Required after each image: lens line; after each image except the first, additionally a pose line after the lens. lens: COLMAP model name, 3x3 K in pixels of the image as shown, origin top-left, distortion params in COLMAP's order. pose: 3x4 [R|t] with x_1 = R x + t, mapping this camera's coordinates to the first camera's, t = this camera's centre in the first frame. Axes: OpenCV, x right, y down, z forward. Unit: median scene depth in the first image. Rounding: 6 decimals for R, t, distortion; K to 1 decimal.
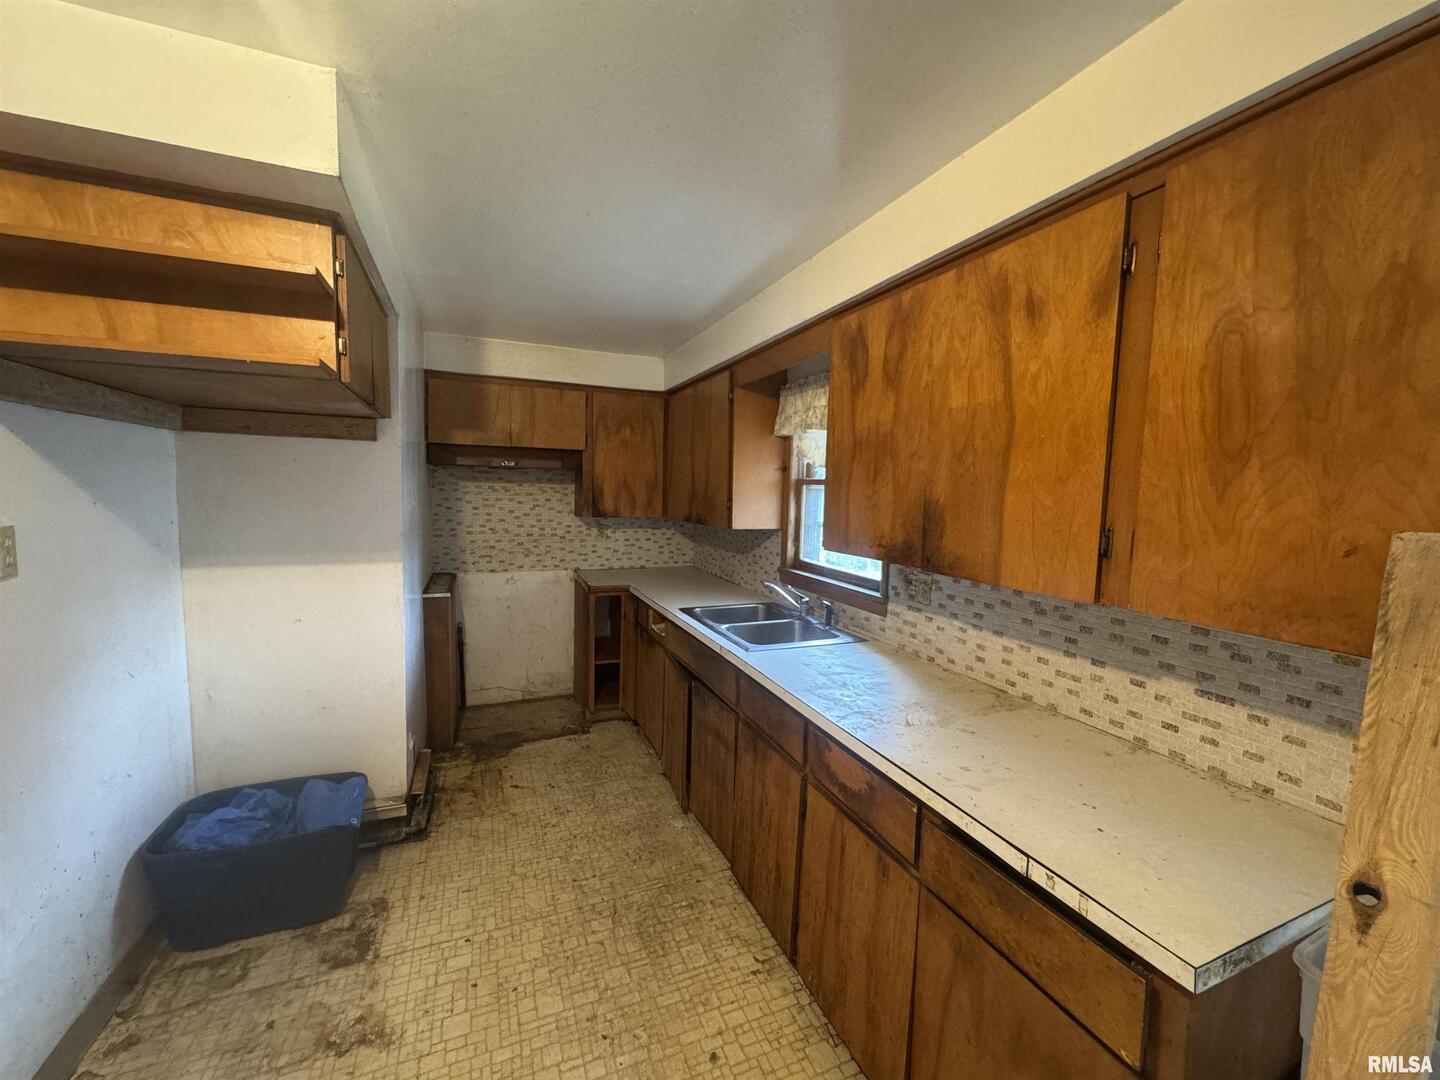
lens RADIAL K [[580.2, 0, 720.0], [0, 580.2, 540.0], [0, 0, 1]] dist [-0.002339, 0.000617]
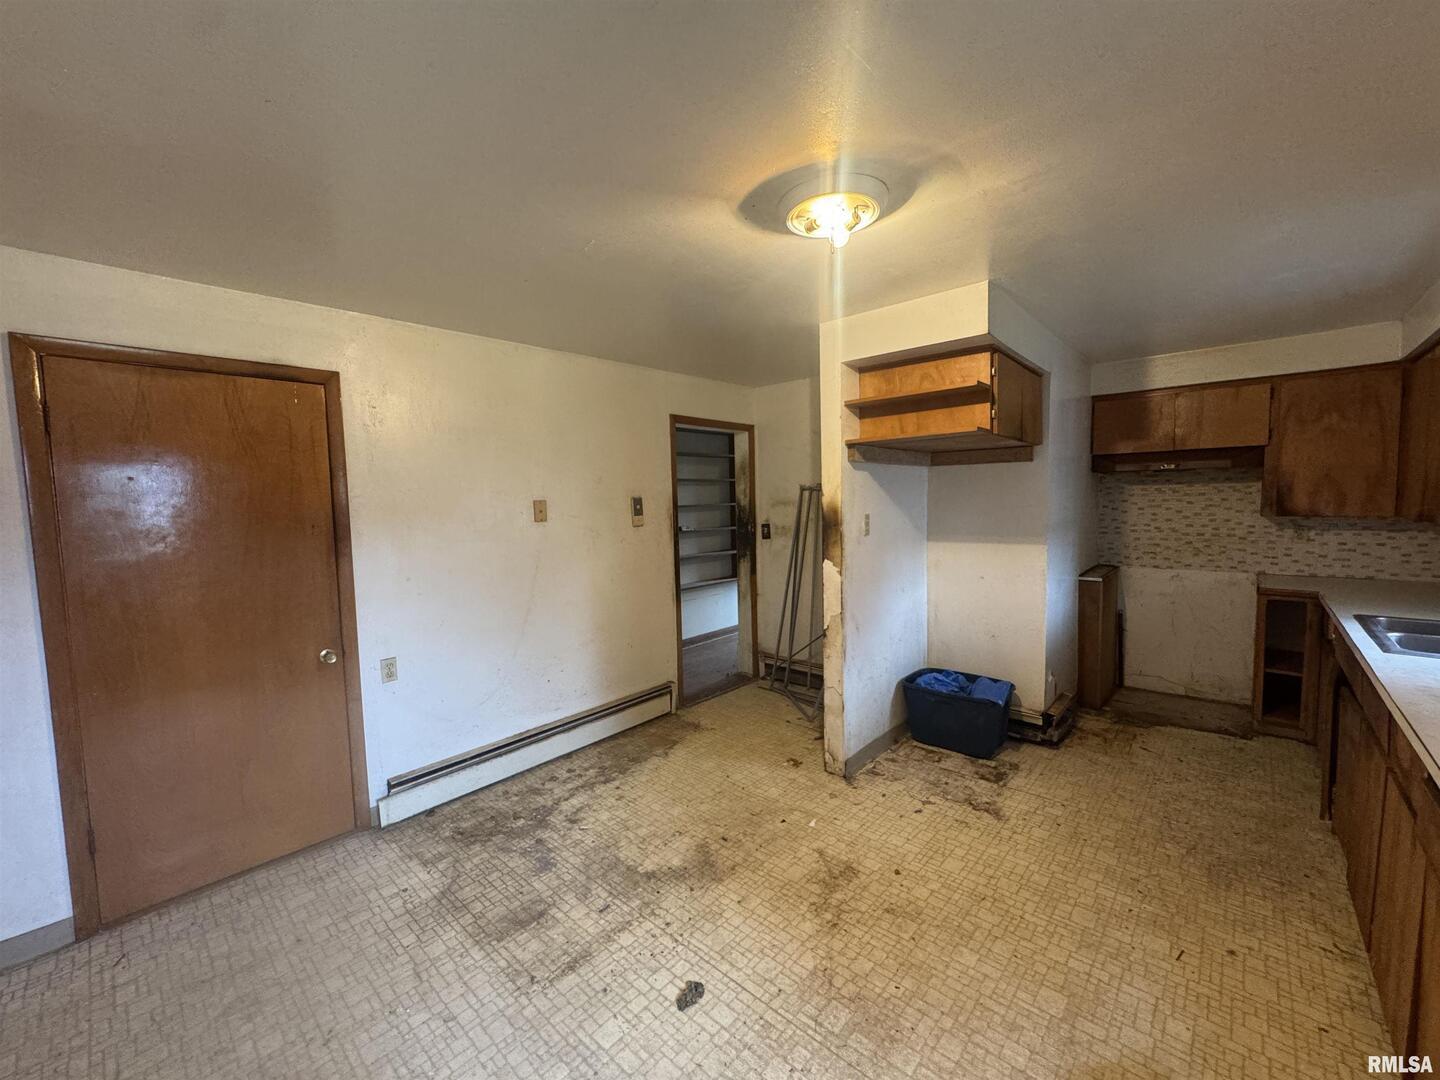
lens RADIAL K [[580.2, 0, 720.0], [0, 580.2, 540.0], [0, 0, 1]] dist [-0.002339, 0.000617]
pose [[0.428619, 0.029245, -0.903012, 0.268438], [-0.045016, 0.998926, 0.010984, 0.032629], [0.902363, 0.035942, 0.429475, -0.228180]]
